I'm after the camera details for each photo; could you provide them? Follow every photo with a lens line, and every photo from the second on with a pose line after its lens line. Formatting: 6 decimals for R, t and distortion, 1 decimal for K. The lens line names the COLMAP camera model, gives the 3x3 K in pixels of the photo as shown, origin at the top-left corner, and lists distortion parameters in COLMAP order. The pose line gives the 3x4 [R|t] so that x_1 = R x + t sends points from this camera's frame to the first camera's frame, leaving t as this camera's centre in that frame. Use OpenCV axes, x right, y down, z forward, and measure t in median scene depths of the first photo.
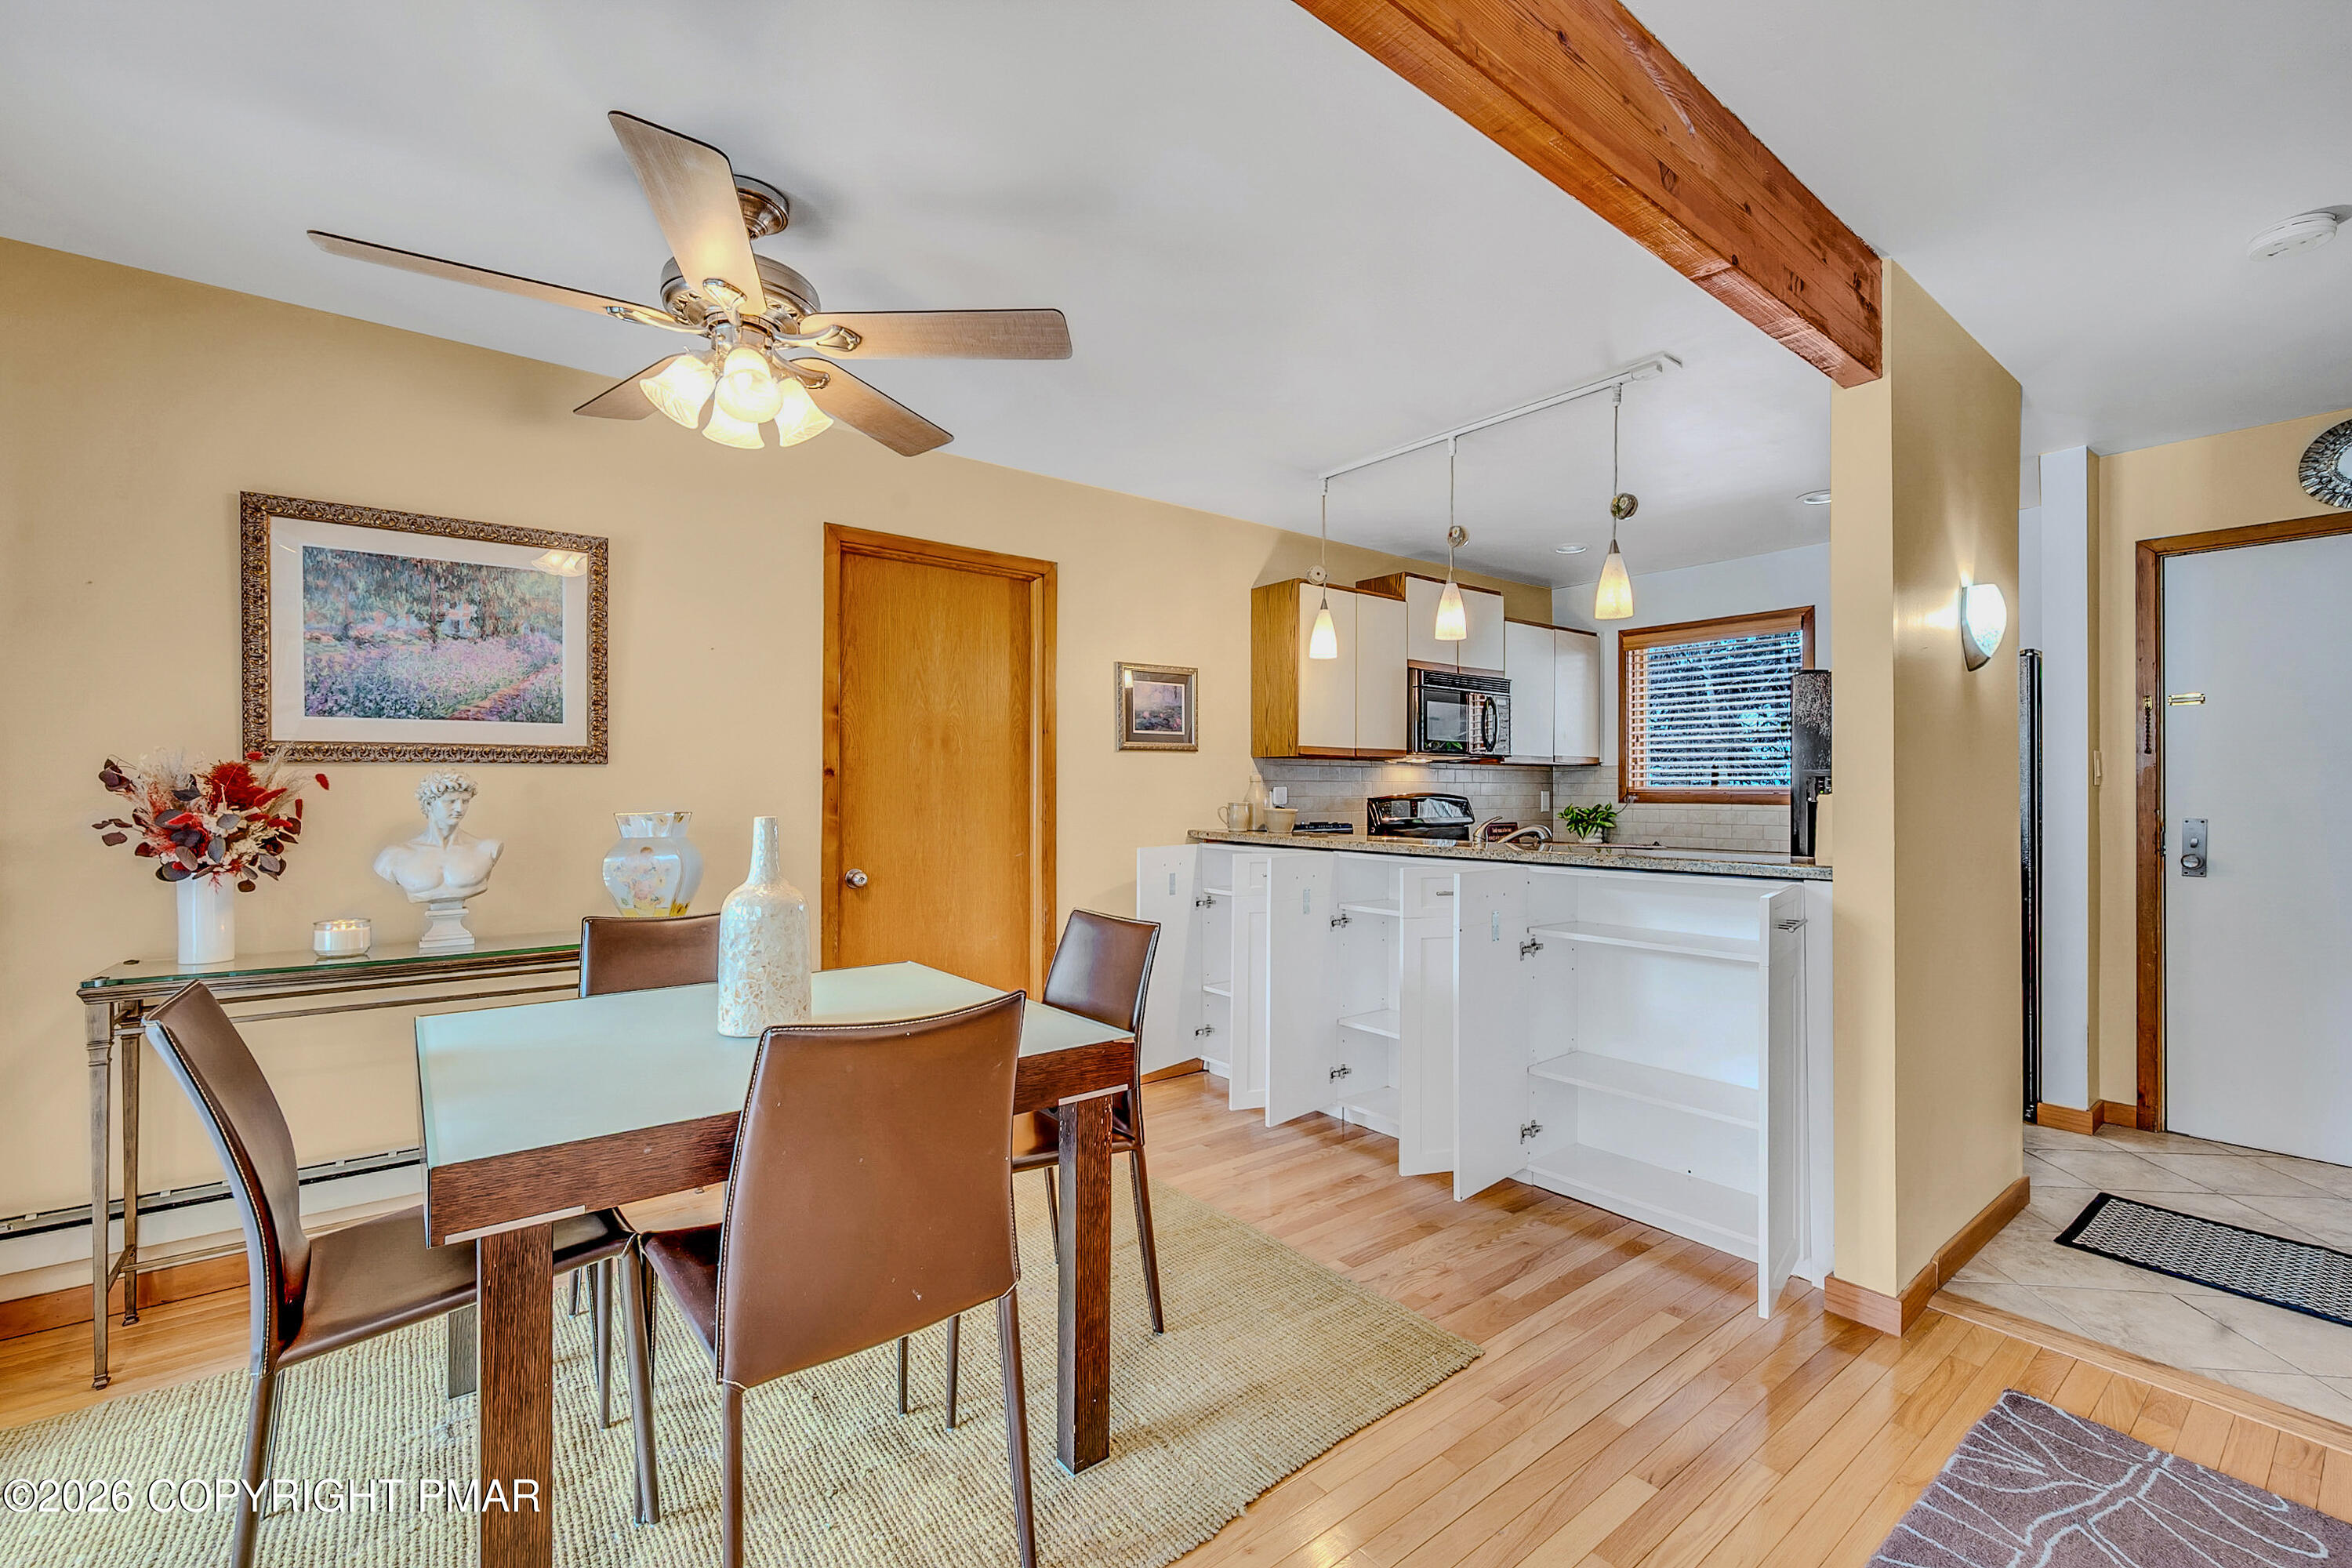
lens RADIAL K [[961.7, 0, 1178.8], [0, 961.7, 794.7], [0, 0, 1]] dist [-0.000880, -0.000446]
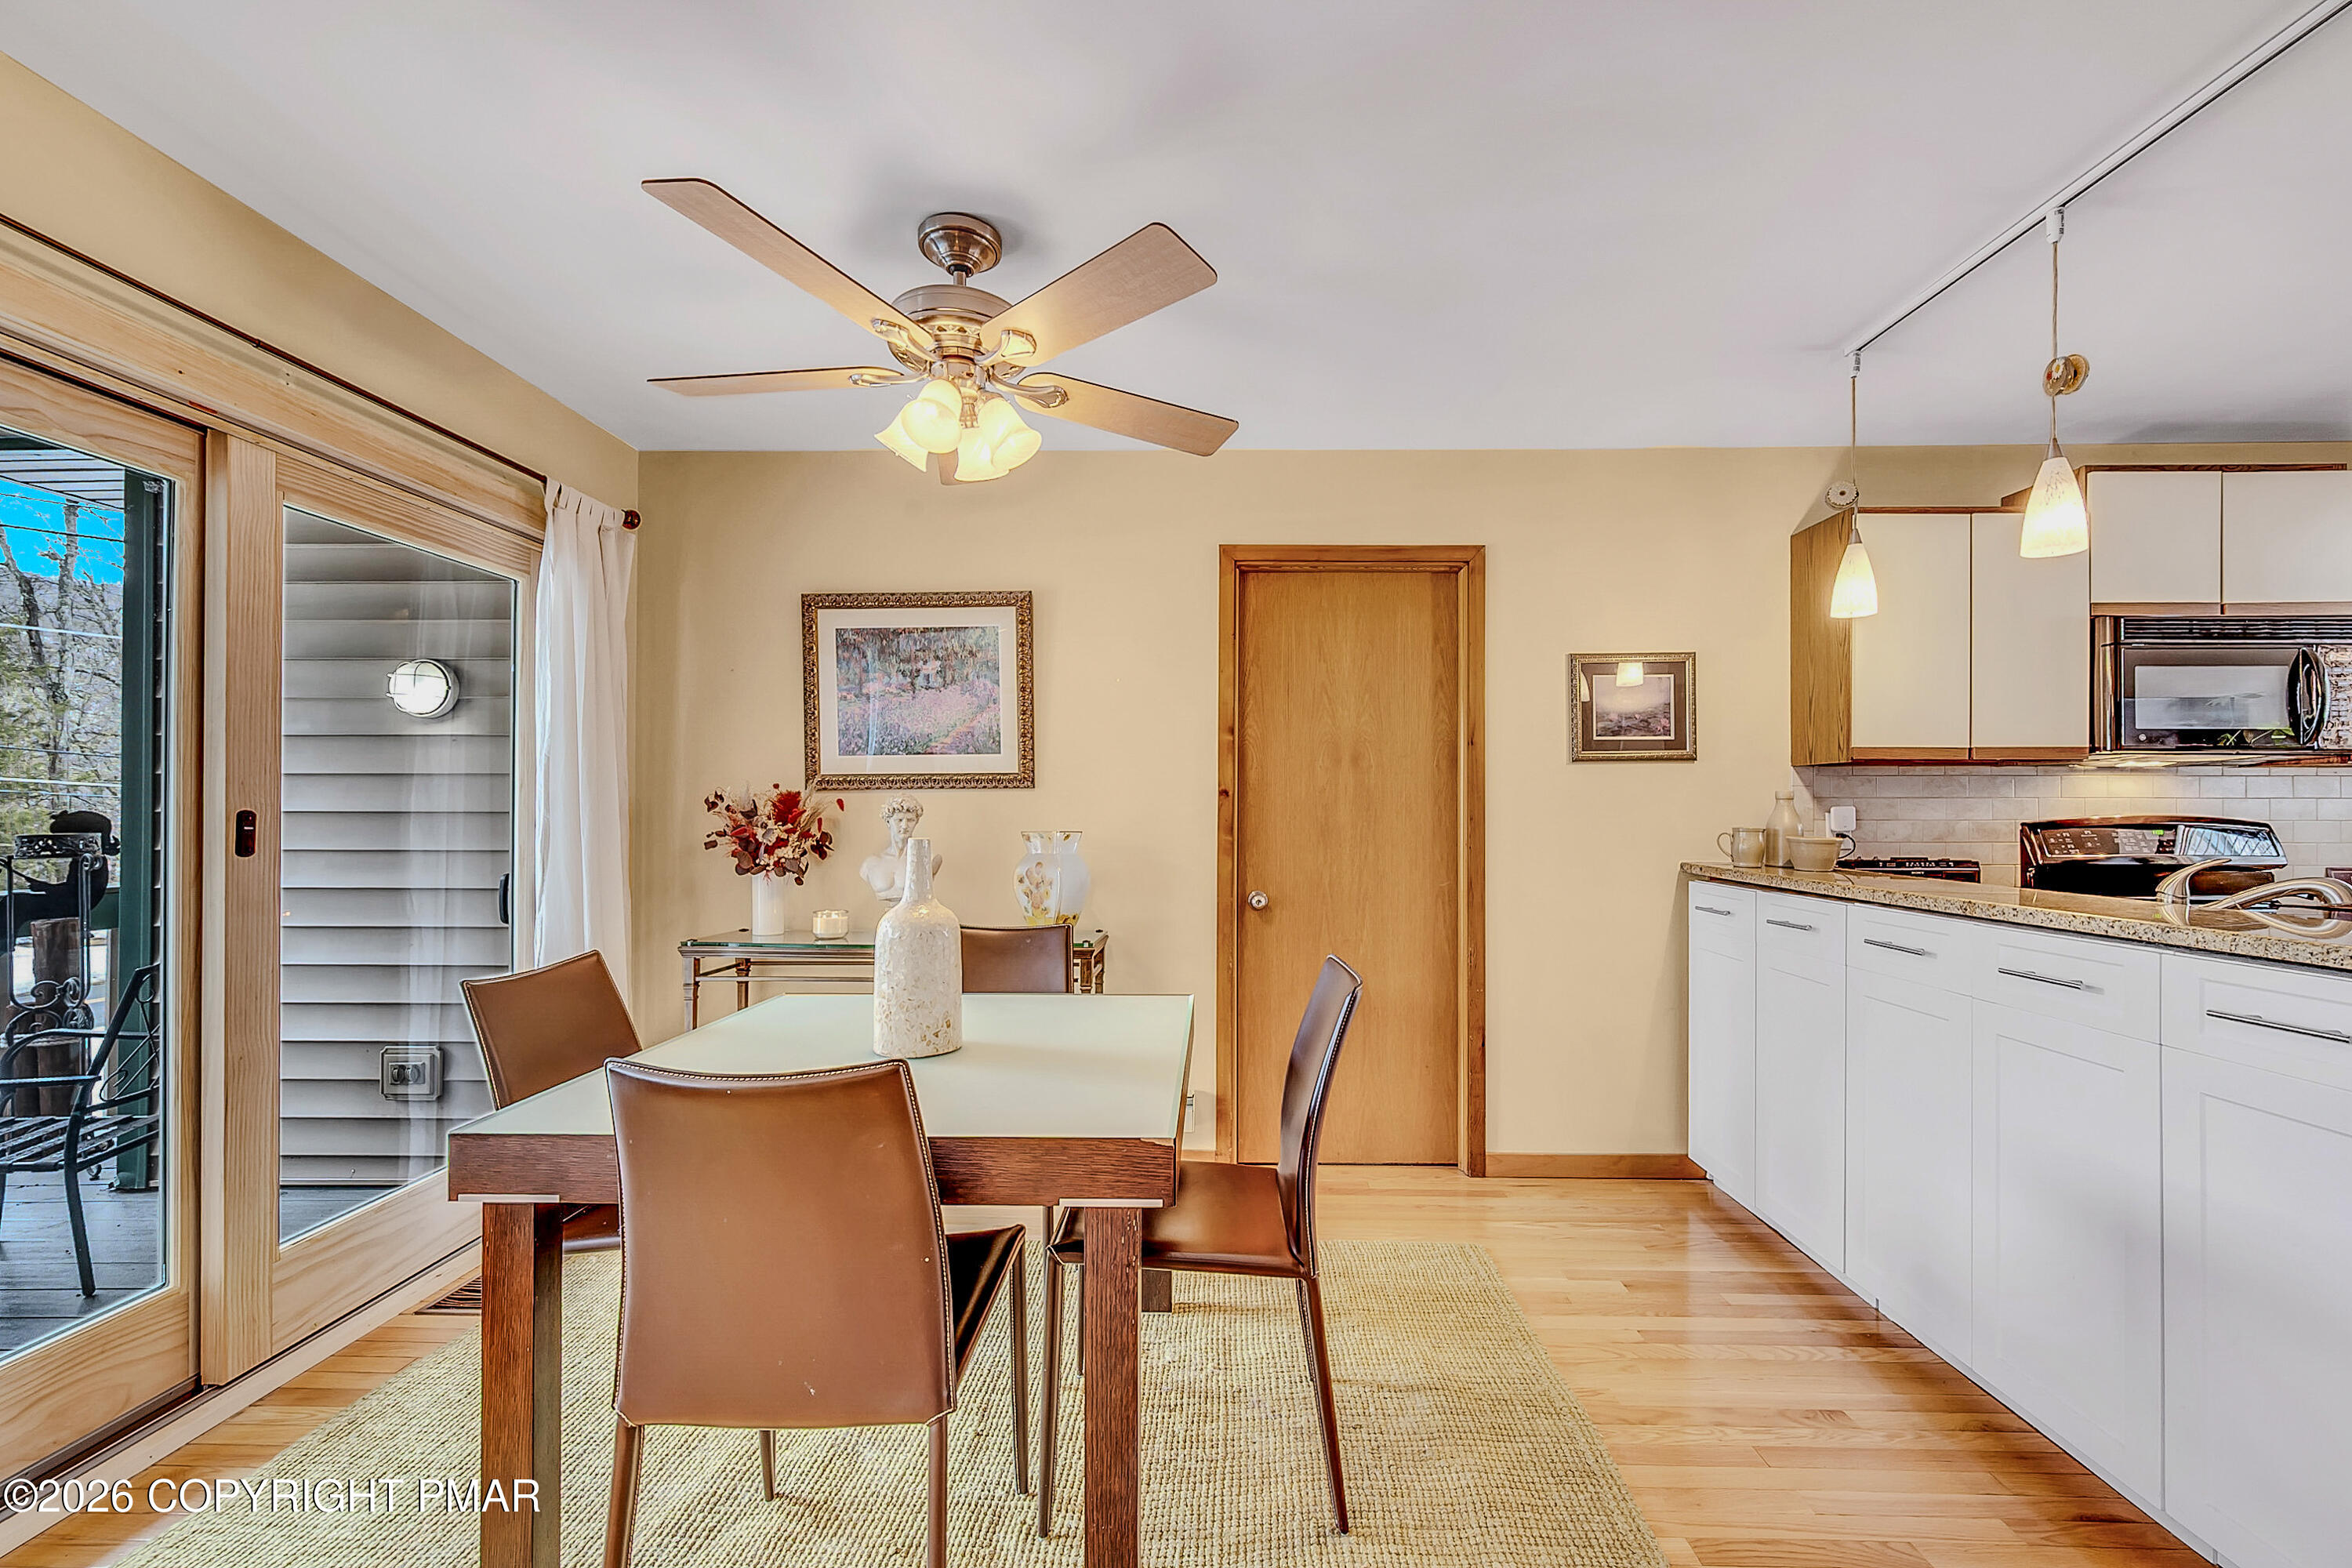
lens RADIAL K [[928.0, 0, 1211.6], [0, 928.0, 808.6], [0, 0, 1]] dist [-0.000956, -0.000144]
pose [[0.784229, -0.000677, -0.620471, 0.219410], [-0.002838, 0.999985, -0.004678, -0.002452], [0.620465, 0.005430, 0.784216, 0.226439]]
